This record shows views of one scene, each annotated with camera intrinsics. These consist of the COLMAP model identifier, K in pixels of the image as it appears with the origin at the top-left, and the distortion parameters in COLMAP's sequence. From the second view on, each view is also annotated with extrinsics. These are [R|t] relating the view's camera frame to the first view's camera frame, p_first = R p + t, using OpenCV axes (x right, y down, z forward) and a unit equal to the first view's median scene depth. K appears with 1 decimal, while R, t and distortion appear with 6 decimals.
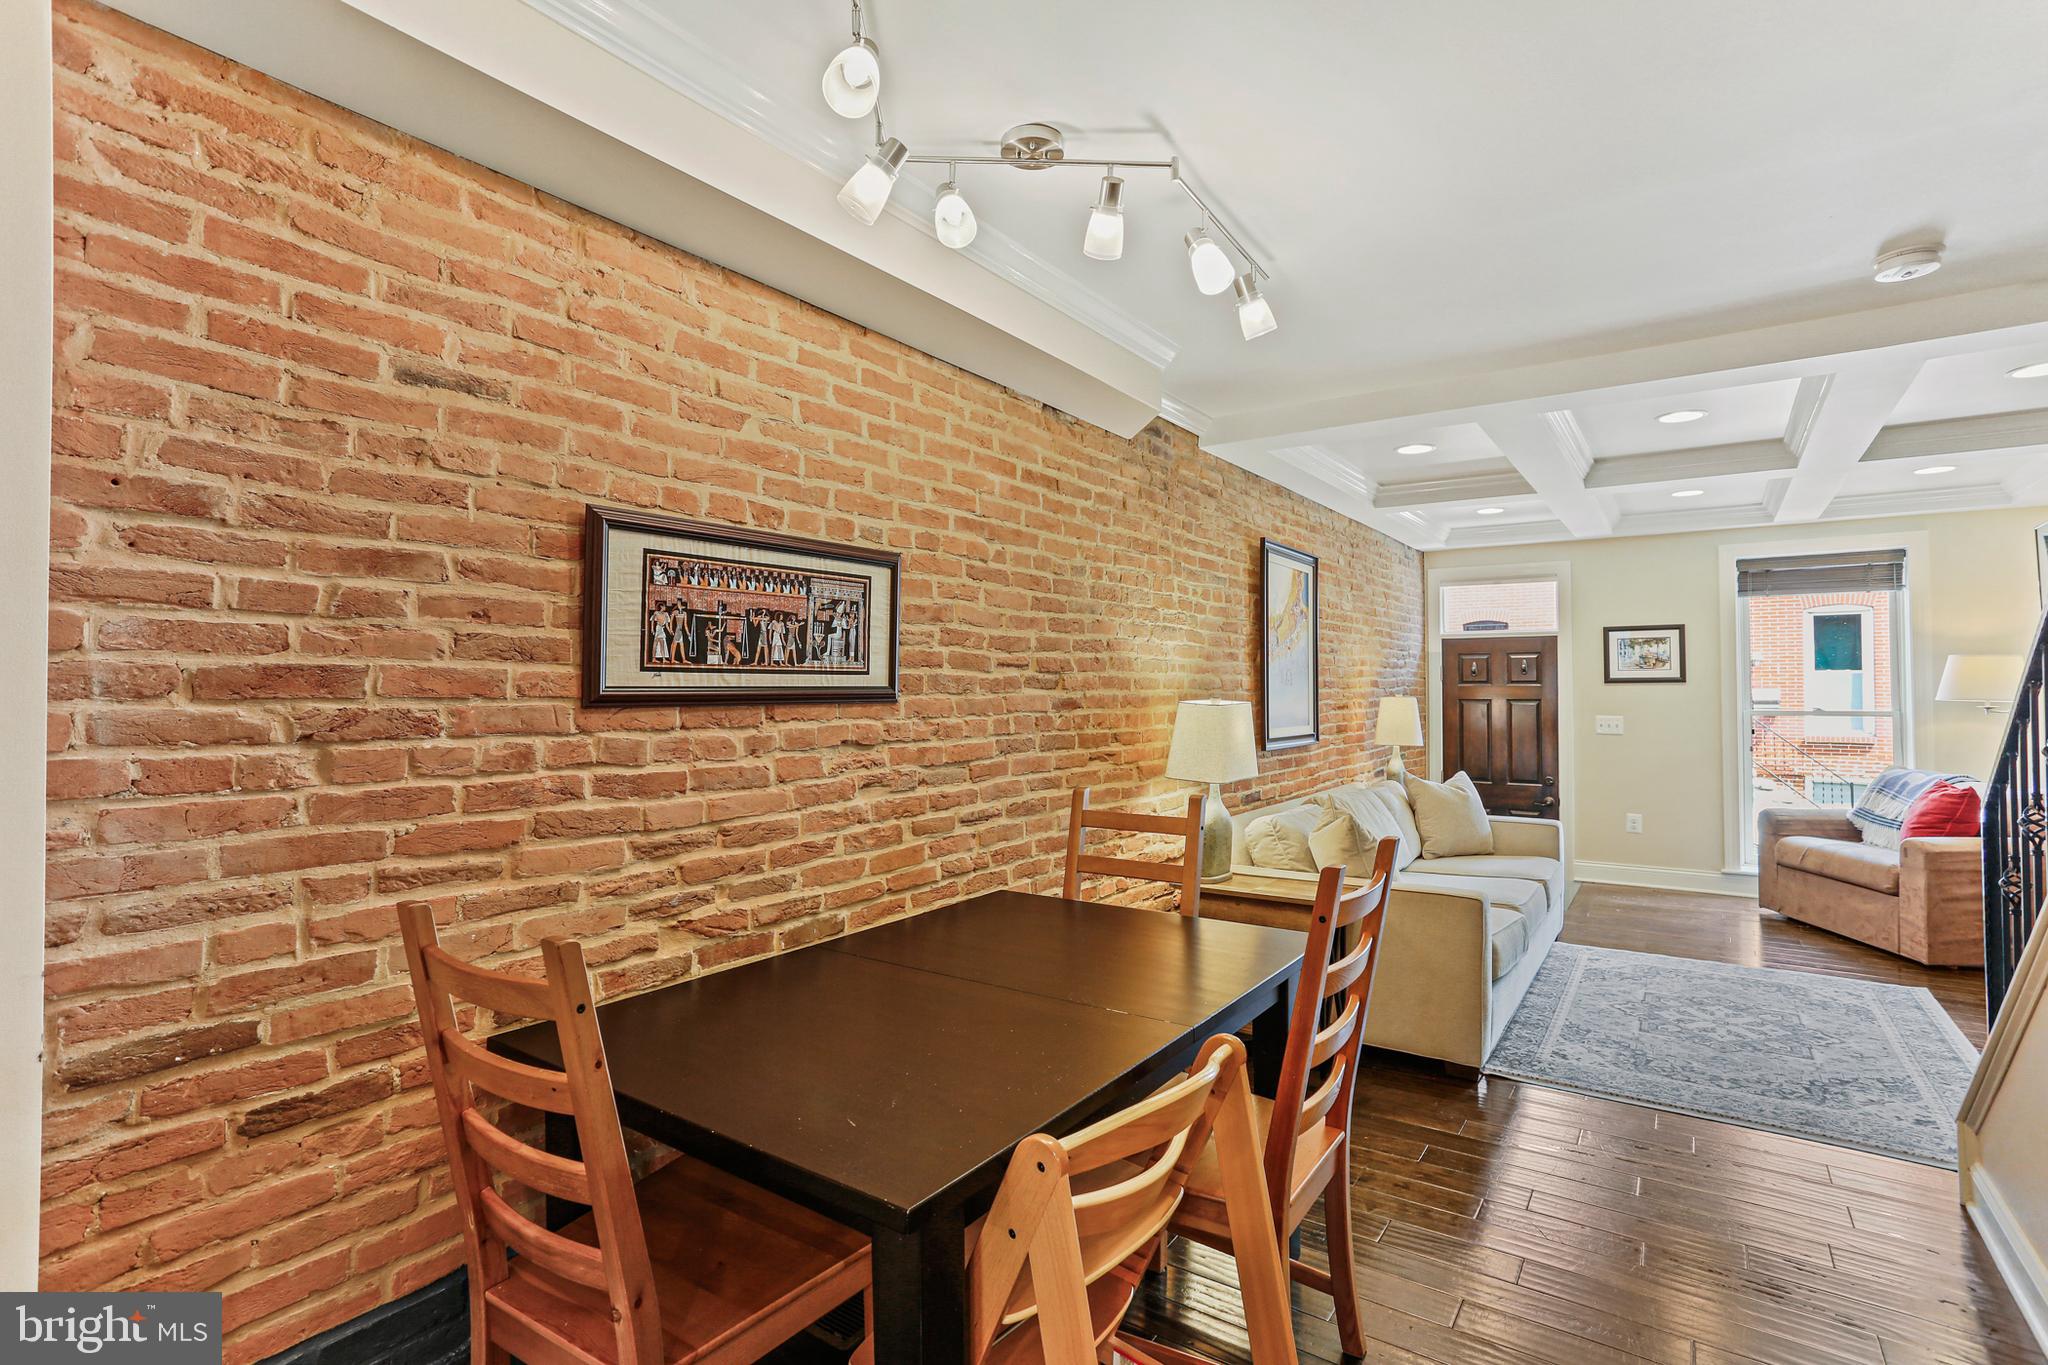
lens RADIAL K [[987.1, 0, 1027.9], [0, 987.1, 673.9], [0, 0, 1]] dist [-0.038158, 0.022223]
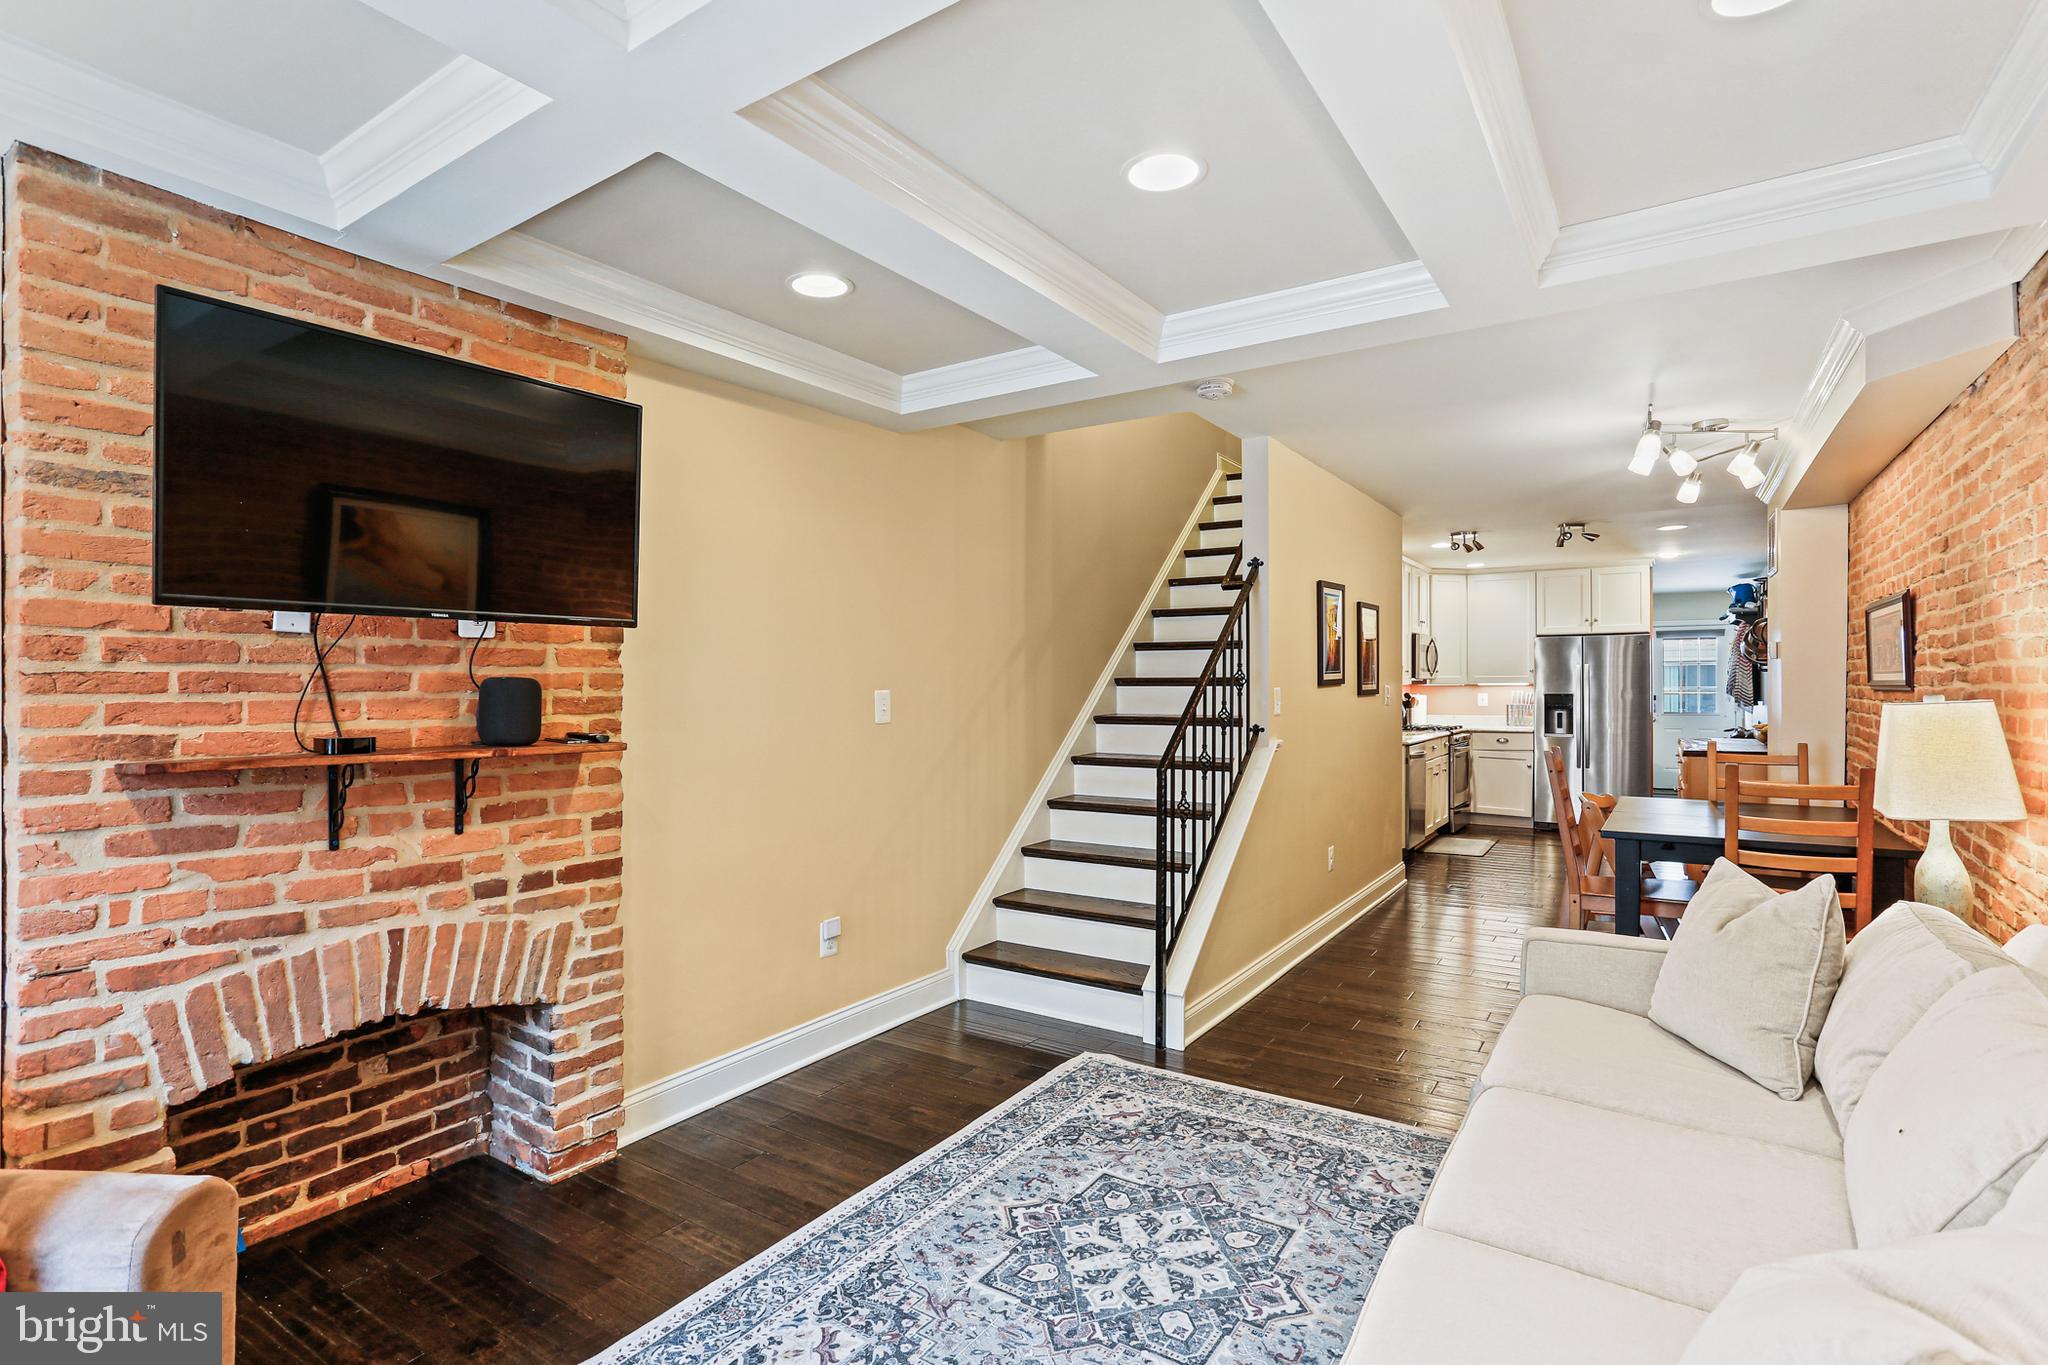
lens RADIAL K [[987.1, 0, 1015.2], [0, 987.1, 669.5], [0, 0, 1]] dist [-0.038158, 0.022223]
pose [[-0.999965, 0.006151, -0.005752, 0.678551], [0.006330, 0.999477, -0.031723, 0.018943], [0.005554, -0.031759, -0.999480, 1.373459]]
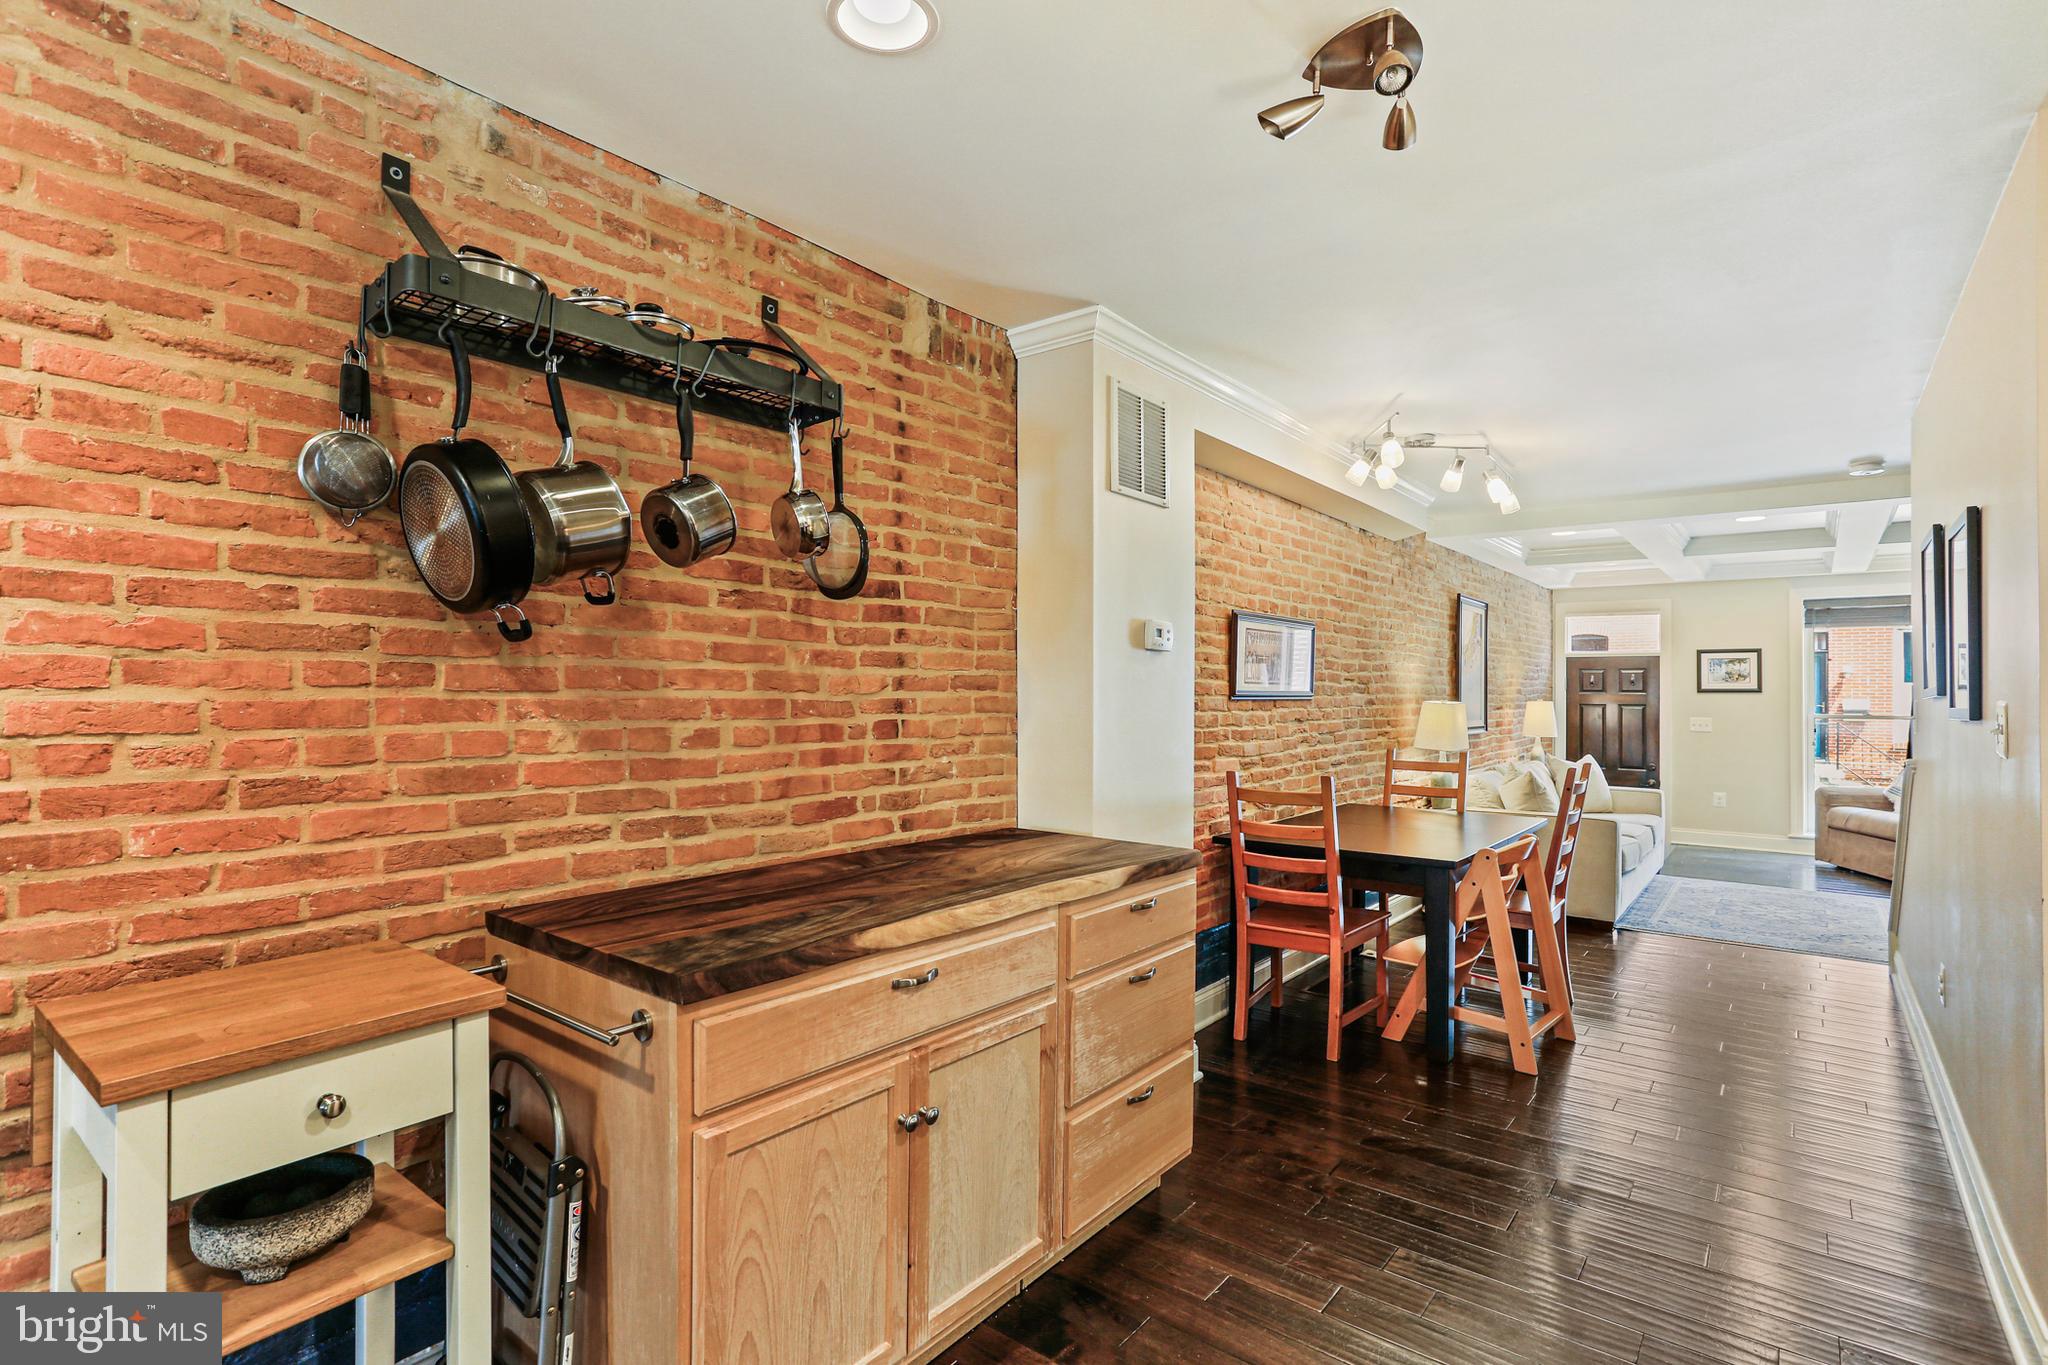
lens RADIAL K [[987.1, 0, 1026.6], [0, 987.1, 682.8], [0, 0, 1]] dist [-0.038158, 0.022223]
pose [[0.997327, 0.009486, -0.072449, -0.277019], [-0.009041, 0.999938, 0.006470, -0.005560], [0.072506, -0.005798, 0.997351, -0.481207]]
